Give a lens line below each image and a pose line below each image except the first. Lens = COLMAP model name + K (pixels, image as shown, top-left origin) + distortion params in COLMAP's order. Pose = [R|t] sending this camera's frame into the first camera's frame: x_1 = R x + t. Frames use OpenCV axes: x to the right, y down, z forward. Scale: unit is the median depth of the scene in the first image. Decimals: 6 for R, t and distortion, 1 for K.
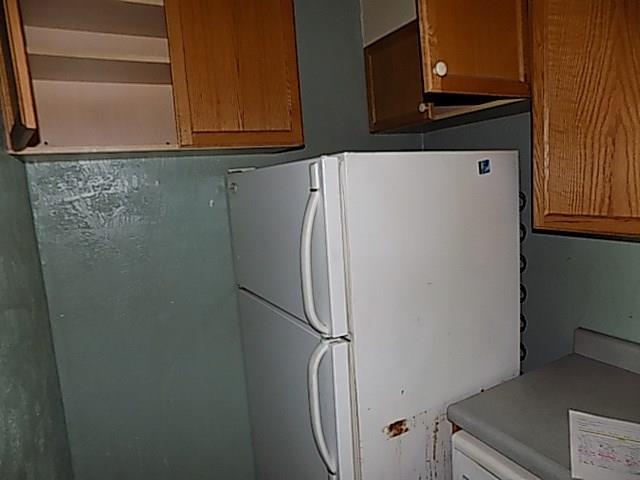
lens RADIAL K [[428.6, 0, 321.2], [0, 428.6, 234.1], [0, 0, 1]] dist [-0.046018, 0.038318]
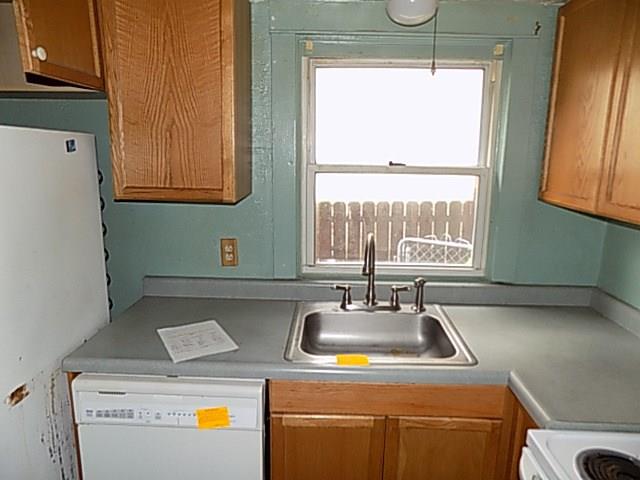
lens RADIAL K [[428.6, 0, 322.2], [0, 428.6, 236.9], [0, 0, 1]] dist [-0.046018, 0.038318]
pose [[0.497261, -0.099060, 0.861927, -0.302024], [0.056700, 0.995047, 0.081648, 0.032813], [-0.865746, 0.008270, 0.500415, -0.157144]]
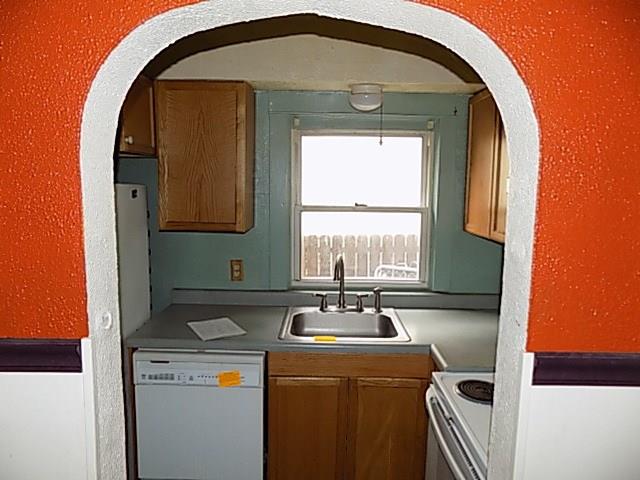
lens RADIAL K [[428.6, 0, 319.0], [0, 428.6, 236.8], [0, 0, 1]] dist [-0.046018, 0.038318]
pose [[0.486157, -0.027288, 0.873445, -0.785897], [0.058864, 0.998265, -0.001575, 0.062240], [-0.871887, 0.052180, 0.486919, -0.476685]]
